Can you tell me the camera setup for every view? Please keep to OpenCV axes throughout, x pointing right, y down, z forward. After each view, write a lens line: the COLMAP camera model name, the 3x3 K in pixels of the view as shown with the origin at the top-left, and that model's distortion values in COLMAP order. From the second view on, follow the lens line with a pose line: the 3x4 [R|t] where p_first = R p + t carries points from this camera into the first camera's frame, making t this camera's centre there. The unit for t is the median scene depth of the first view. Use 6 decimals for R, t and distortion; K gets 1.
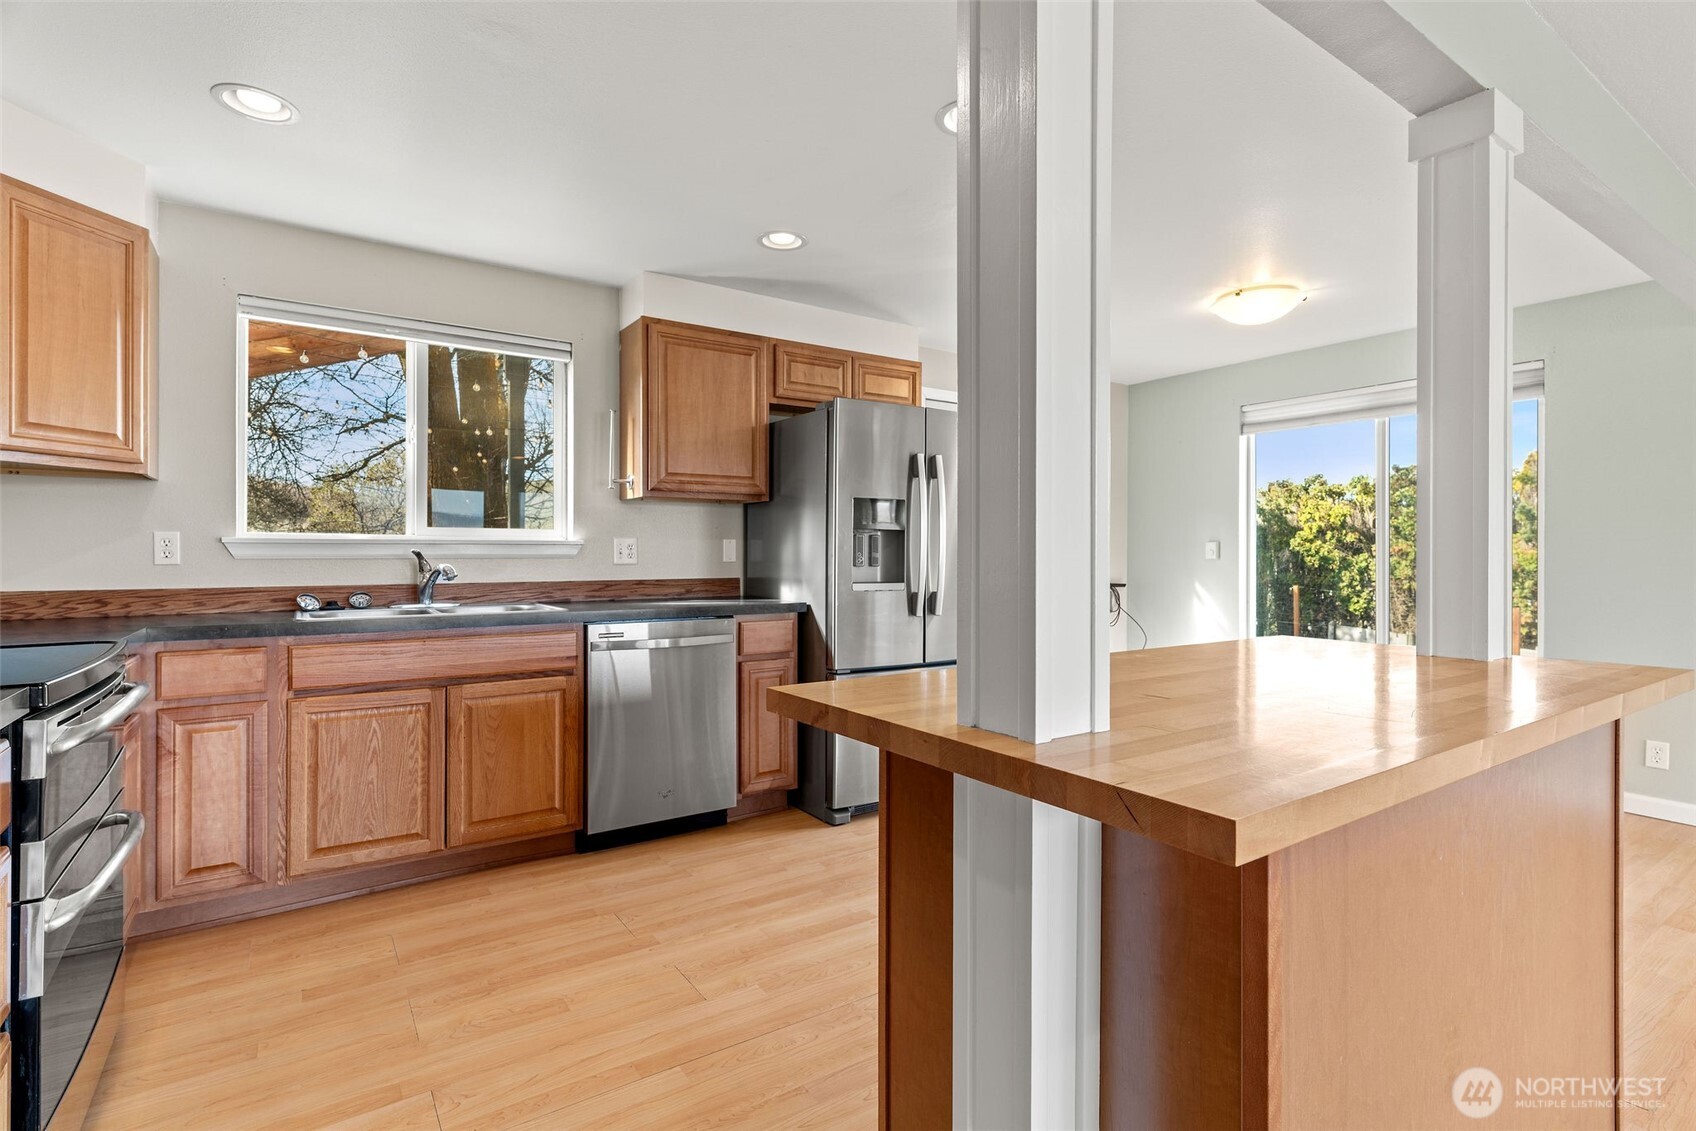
lens RADIAL K [[815.0, 0, 862.2], [0, 815.0, 543.8], [0, 0, 1]] dist [0.002296, 0.000120]
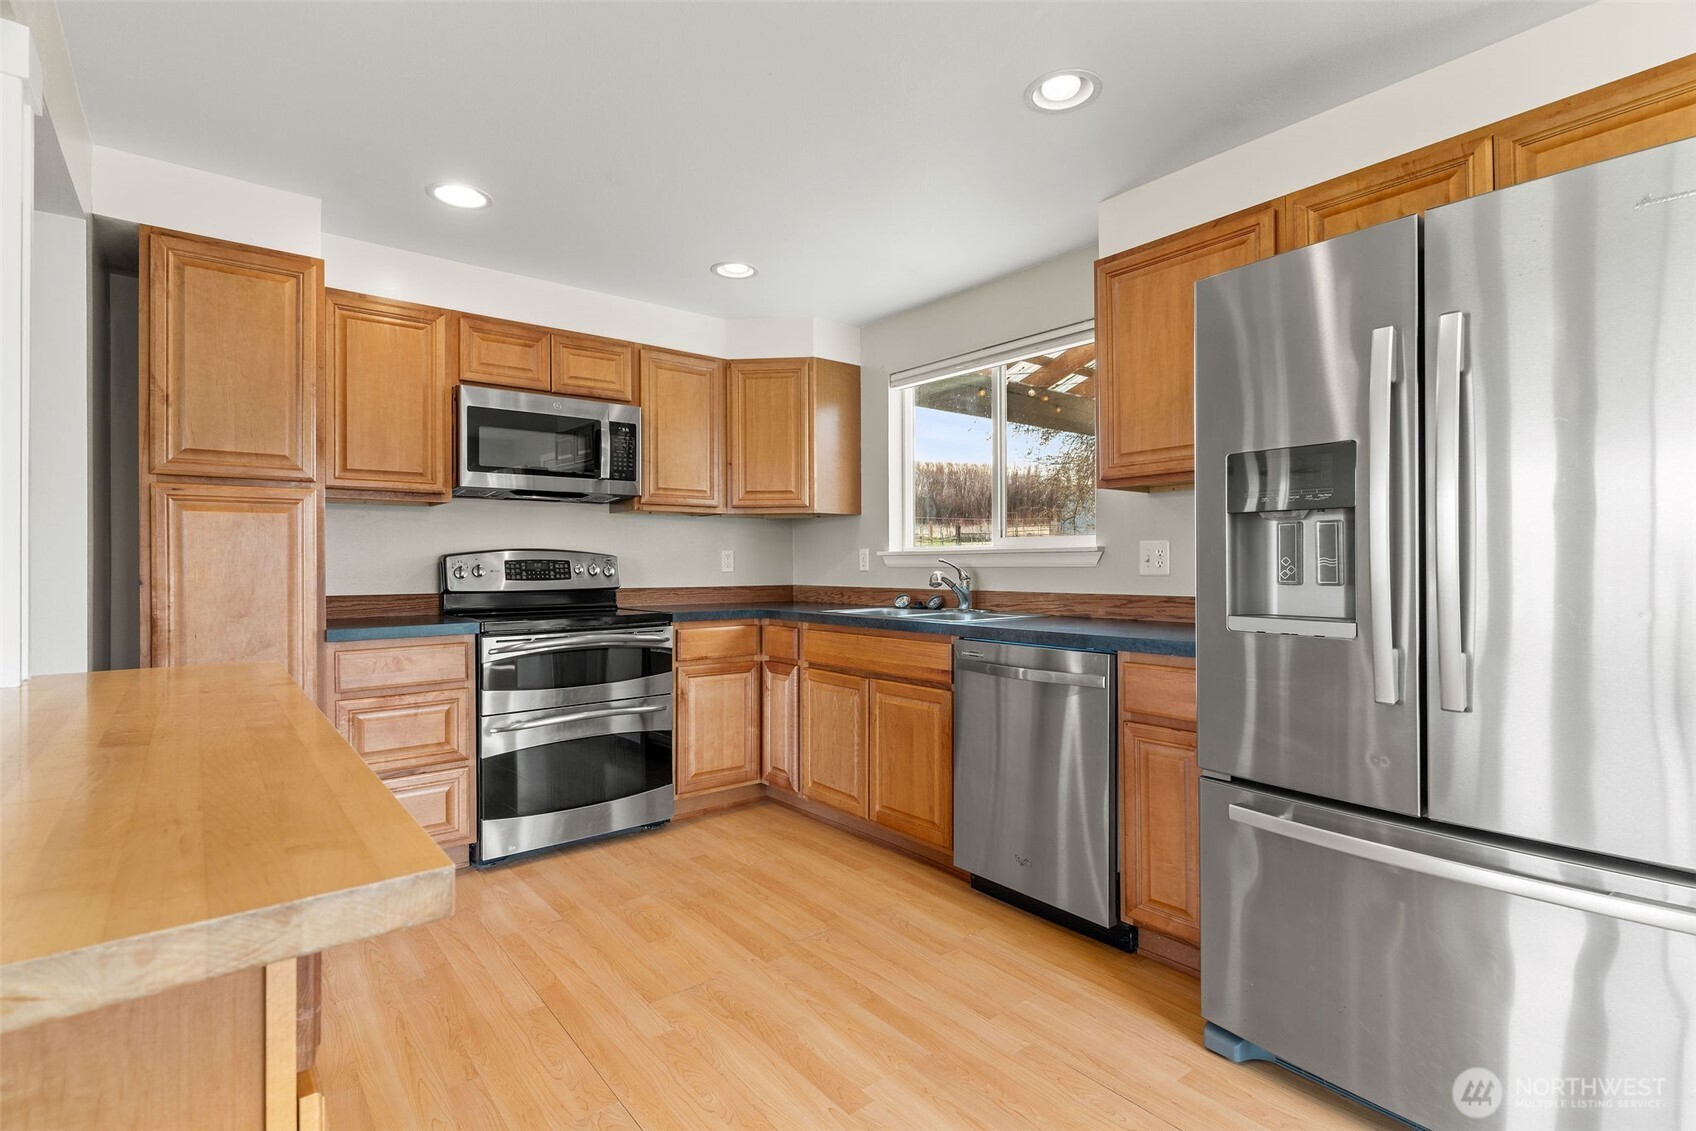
lens RADIAL K [[815.0, 0, 845.5], [0, 815.0, 549.0], [0, 0, 1]] dist [0.002296, 0.000120]
pose [[0.058769, -0.020133, -0.998069, 0.673700], [0.015634, 0.999693, -0.019245, 0.014946], [0.998149, -0.014473, 0.059066, 0.949324]]
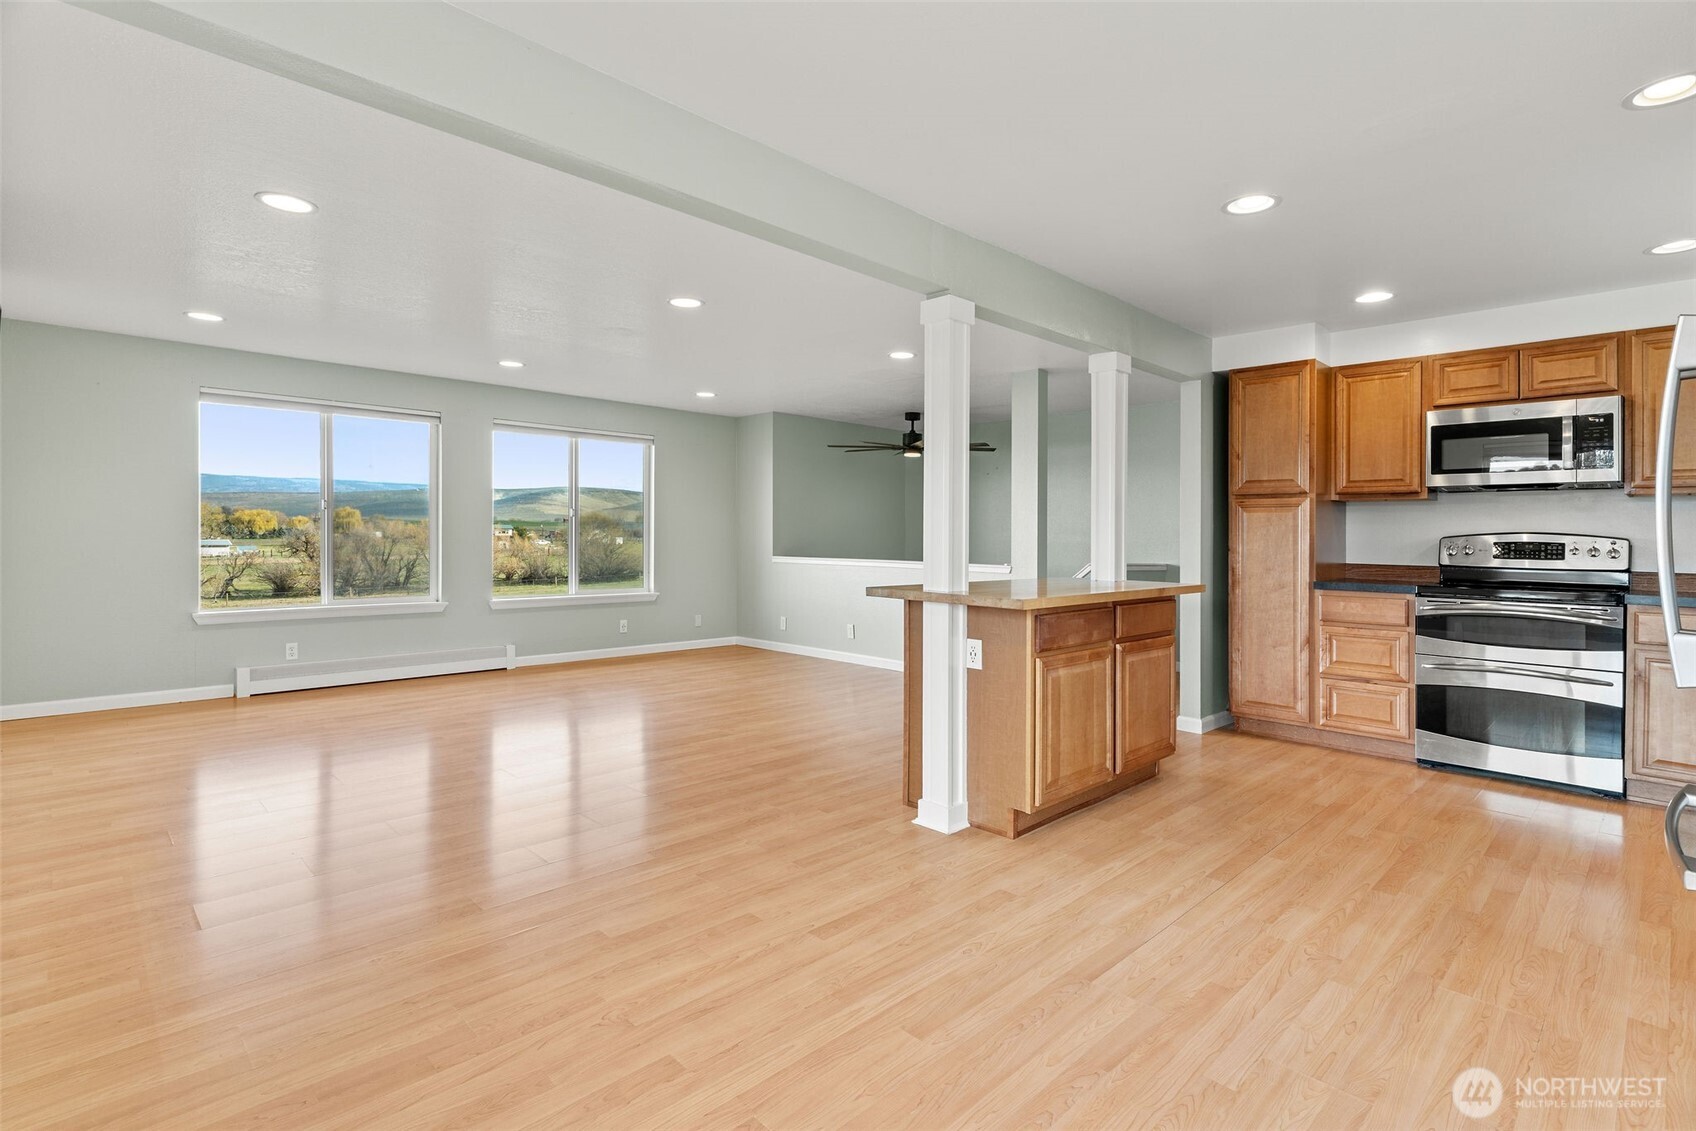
lens RADIAL K [[815.0, 0, 846.6], [0, 815.0, 526.0], [0, 0, 1]] dist [0.002296, 0.000120]
pose [[-0.987532, -0.018881, -0.156283, 0.845068], [-0.015543, 0.999625, -0.022552, 0.024455], [0.156651, -0.019842, -0.987455, 1.907463]]
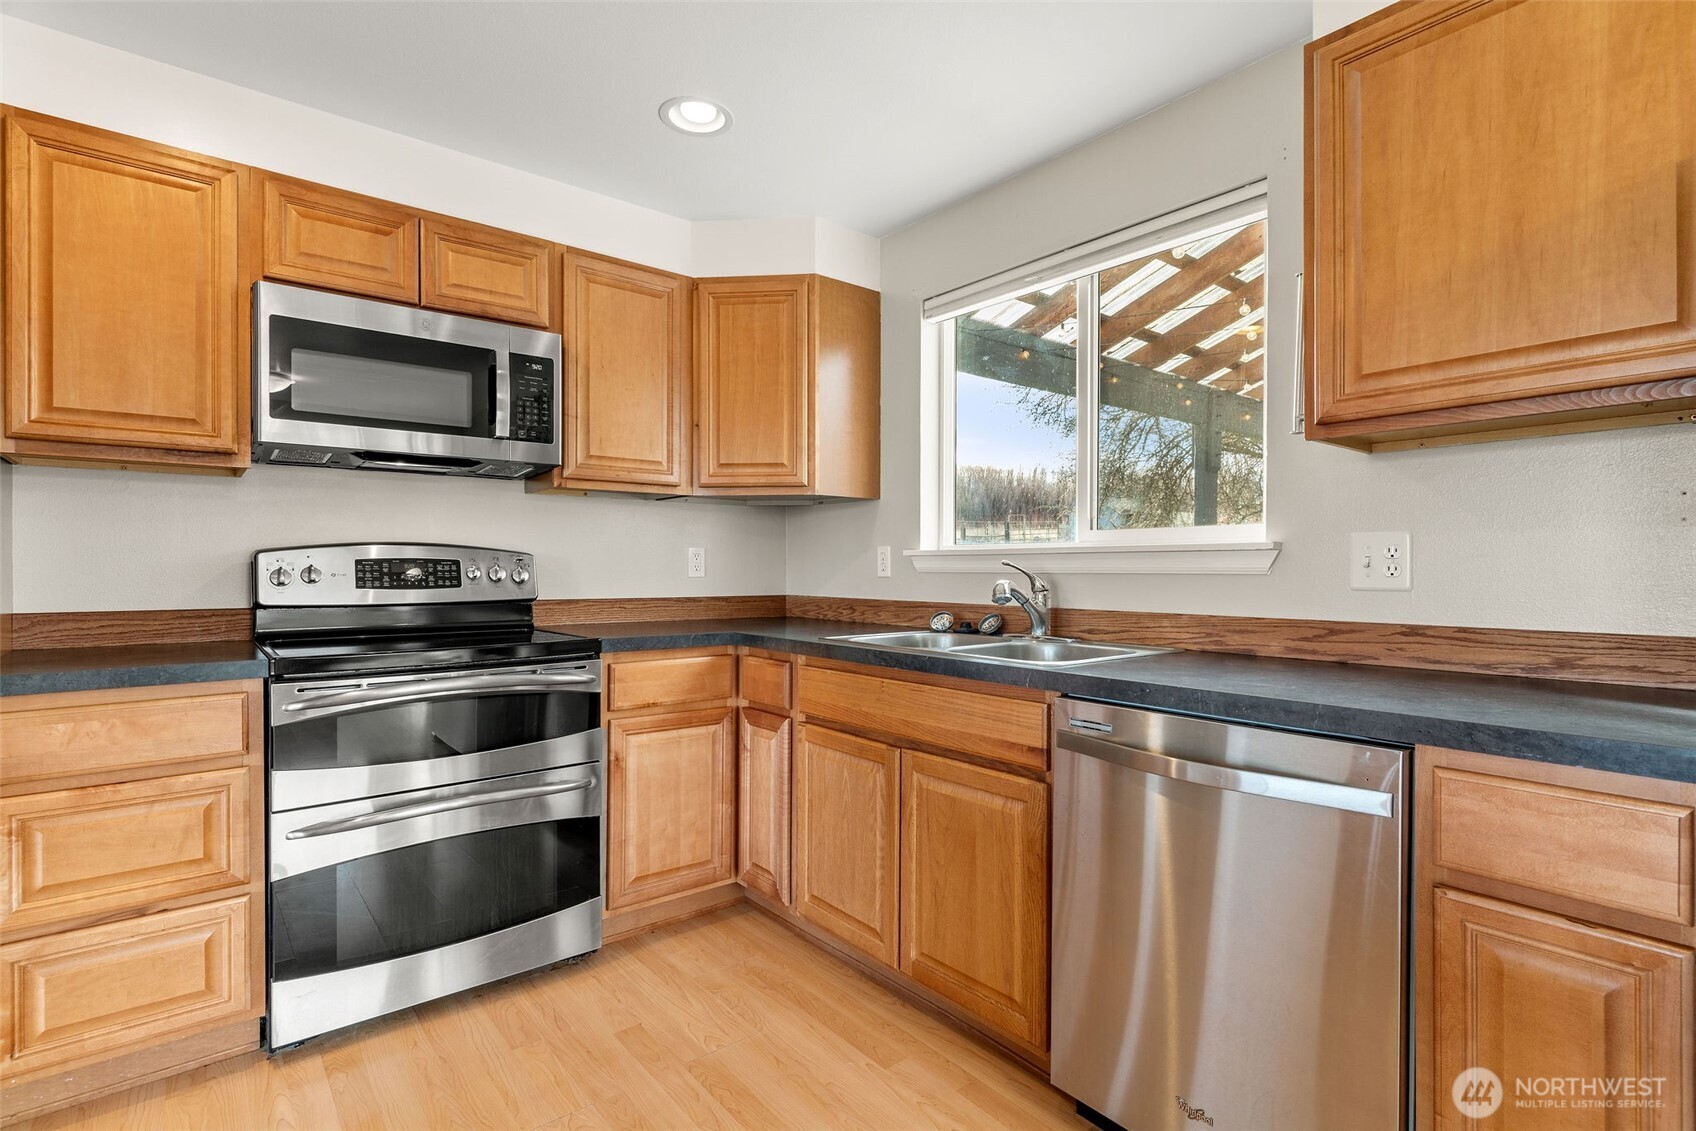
lens RADIAL K [[815.0, 0, 848.1], [0, 815.0, 564.5], [0, 0, 1]] dist [0.002296, 0.000120]
pose [[0.062989, -0.005203, -0.998001, 0.227353], [0.009549, 0.999944, -0.004611, 0.014407], [0.997969, -0.009239, 0.063035, 0.956892]]
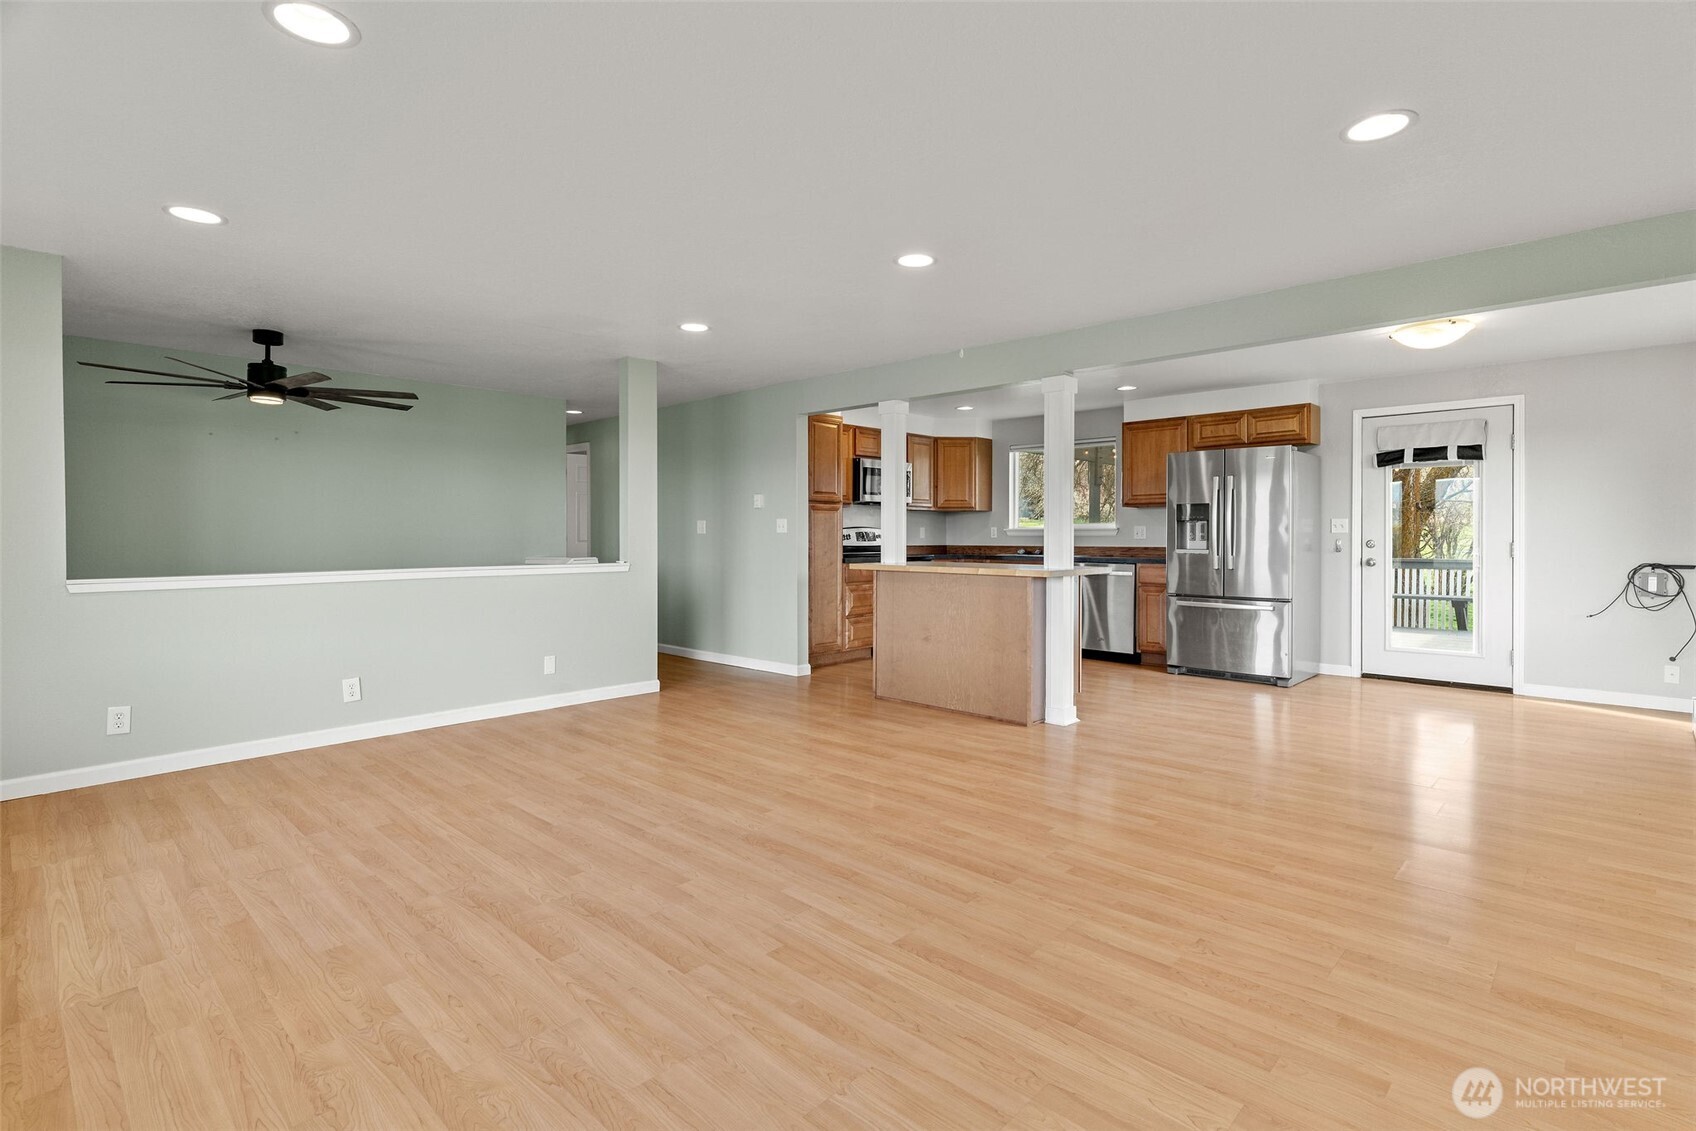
lens RADIAL K [[815.0, 0, 862.8], [0, 815.0, 532.0], [0, 0, 1]] dist [0.002296, 0.000120]
pose [[0.213615, -0.004528, -0.976907, 2.252827], [0.012537, 0.999920, -0.001893, 0.003403], [0.976838, -0.011843, 0.213654, -0.170250]]
